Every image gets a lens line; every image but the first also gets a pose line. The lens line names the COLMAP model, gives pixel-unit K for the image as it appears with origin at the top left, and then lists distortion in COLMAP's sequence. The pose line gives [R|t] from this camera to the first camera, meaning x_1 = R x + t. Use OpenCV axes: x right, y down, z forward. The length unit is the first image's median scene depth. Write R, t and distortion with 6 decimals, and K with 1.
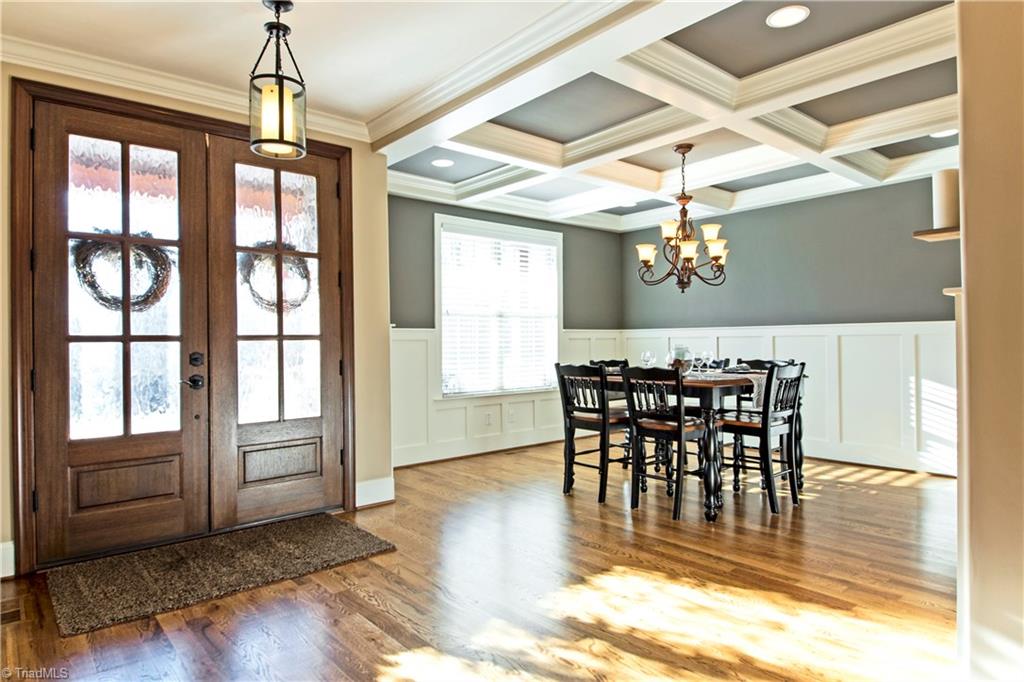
lens RADIAL K [[591.8, 0, 511.4], [0, 591.8, 354.4], [0, 0, 1]] dist [0.052637, -0.063773]
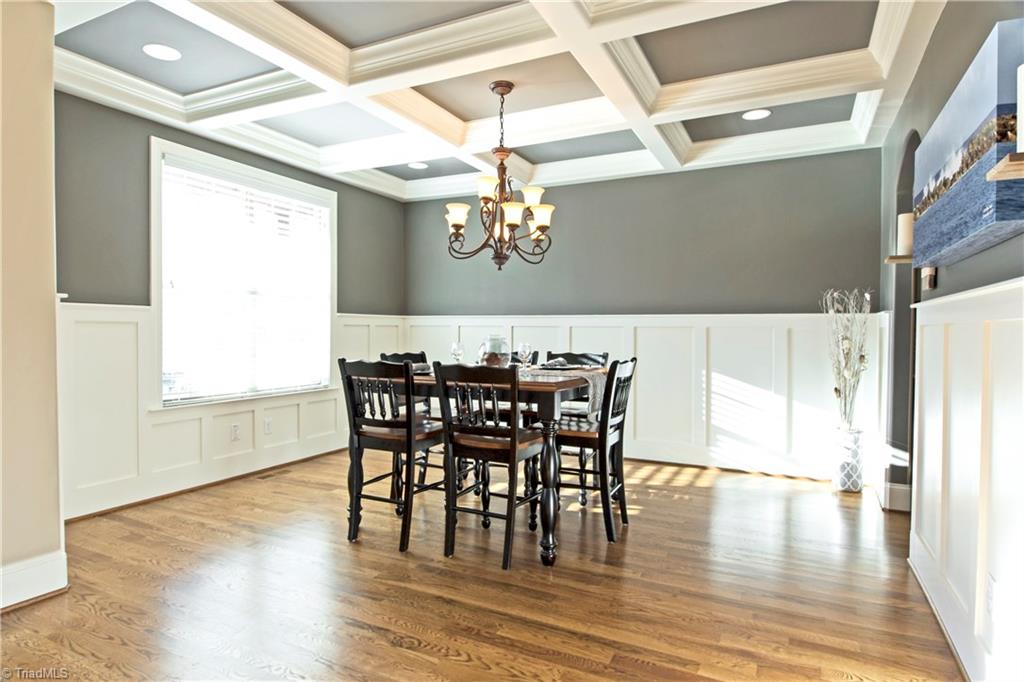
lens RADIAL K [[582.5, 0, 473.6], [0, 582.5, 344.3], [0, 0, 1]] dist [0.050814, -0.062107]
pose [[0.939431, 0.006168, 0.342683, -0.013042], [-0.007483, 0.999969, 0.002515, -0.004785], [-0.342657, -0.004927, 0.939448, 0.266853]]
